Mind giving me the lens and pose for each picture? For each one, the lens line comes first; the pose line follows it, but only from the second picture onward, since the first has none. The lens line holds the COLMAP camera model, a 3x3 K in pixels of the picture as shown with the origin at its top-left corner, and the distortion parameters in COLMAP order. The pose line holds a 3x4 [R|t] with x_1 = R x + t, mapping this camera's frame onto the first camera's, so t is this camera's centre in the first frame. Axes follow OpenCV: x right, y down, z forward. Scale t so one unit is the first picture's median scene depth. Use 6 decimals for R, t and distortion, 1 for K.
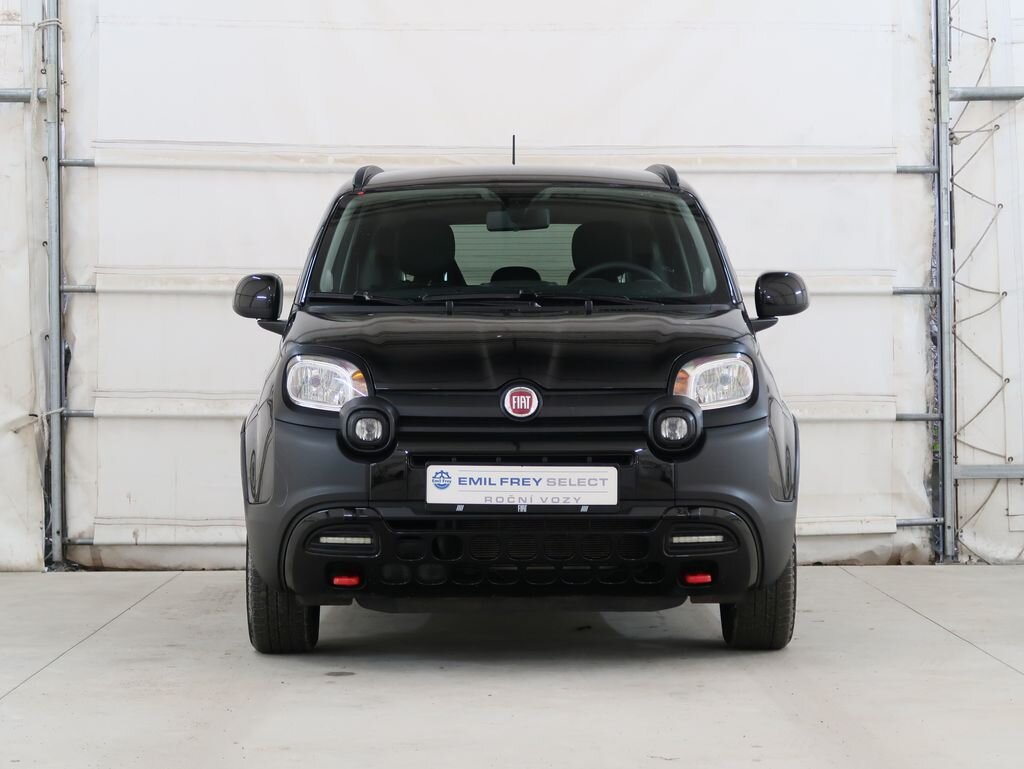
lens RADIAL K [[1673.4, 0, 513.4], [0, 1673.4, 387.5], [0, 0, 1]] dist [0.022057, 0.000000]
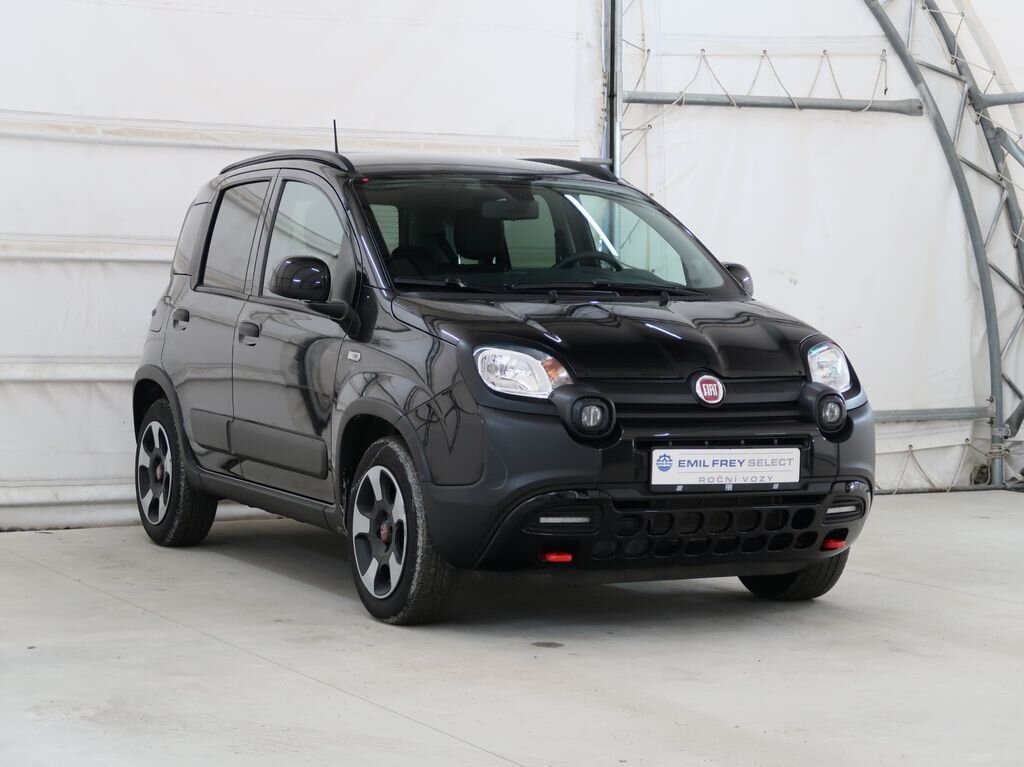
lens RADIAL K [[1520.1, 0, 511.1], [0, 1520.1, 373.7], [0, 0, 1]] dist [-0.010852, 0.000000]
pose [[0.956463, 0.000991, 0.291850, -0.411220], [-0.007113, 0.999776, 0.019916, -0.020624], [-0.291765, -0.021125, 0.956257, 0.086939]]
